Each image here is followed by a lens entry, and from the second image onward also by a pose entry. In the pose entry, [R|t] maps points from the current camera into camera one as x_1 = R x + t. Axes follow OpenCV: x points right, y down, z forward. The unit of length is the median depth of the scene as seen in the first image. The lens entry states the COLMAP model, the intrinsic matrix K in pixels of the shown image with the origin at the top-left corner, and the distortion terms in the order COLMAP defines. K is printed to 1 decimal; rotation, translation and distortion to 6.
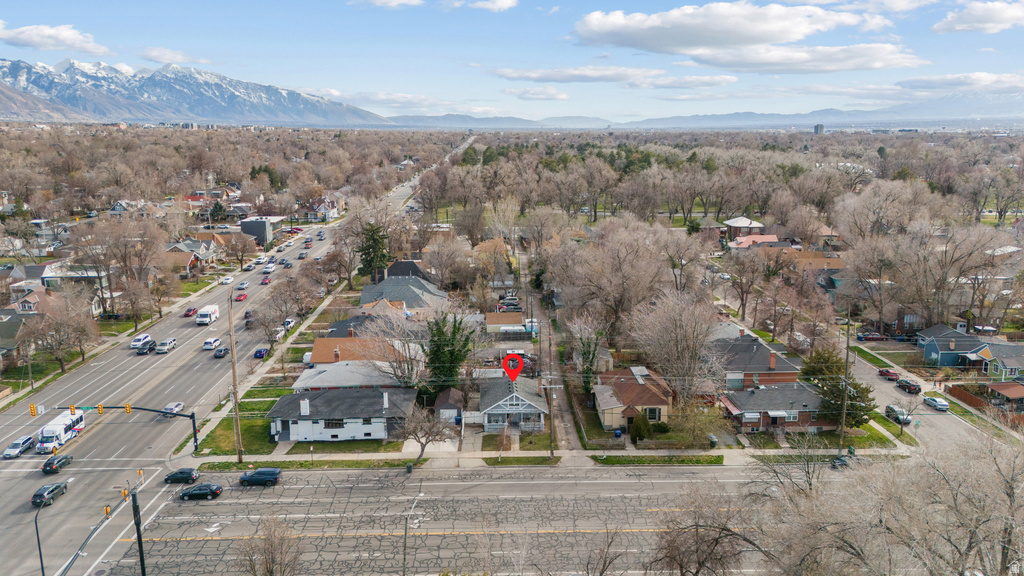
lens RADIAL K [[750.6, 0, 518.7], [0, 750.6, 271.2], [0, 0, 1]] dist [0.071277, -0.066719]
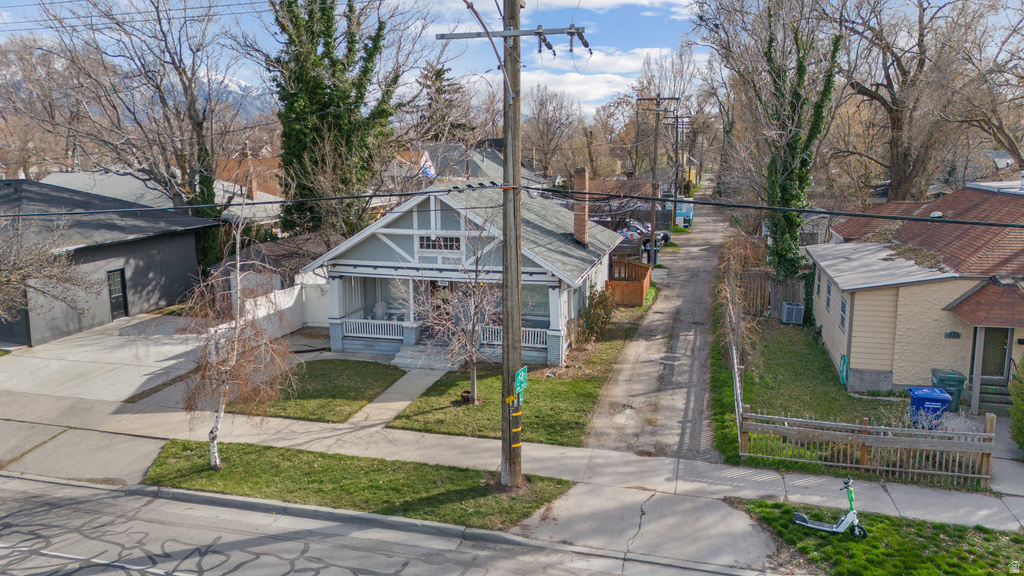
lens RADIAL K [[750.6, 0, 518.7], [0, 750.6, 271.2], [0, 0, 1]] dist [0.071277, -0.066719]
pose [[0.956847, 0.042283, -0.287501, 0.087757], [-0.051283, 0.998399, -0.023845, 0.193666], [0.286032, 0.037560, 0.957484, 0.794312]]
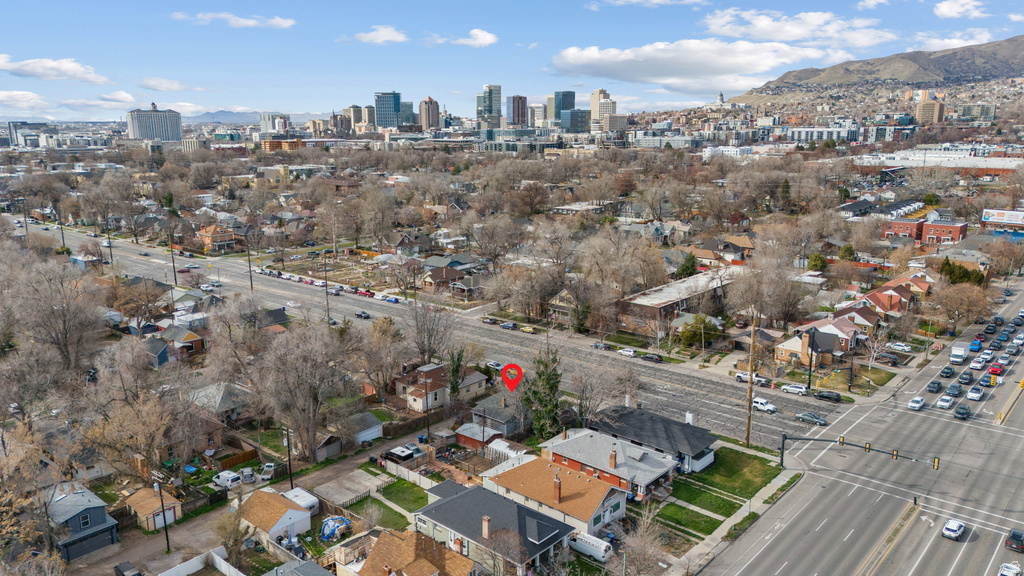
lens RADIAL K [[752.3, 0, 511.5], [0, 752.3, 282.3], [0, 0, 1]] dist [0.075163, -0.068177]
pose [[-0.721330, -0.138011, 0.678702, -0.831167], [0.138538, 0.931389, 0.336633, -0.432200], [-0.678594, 0.336849, -0.652719, 1.844155]]
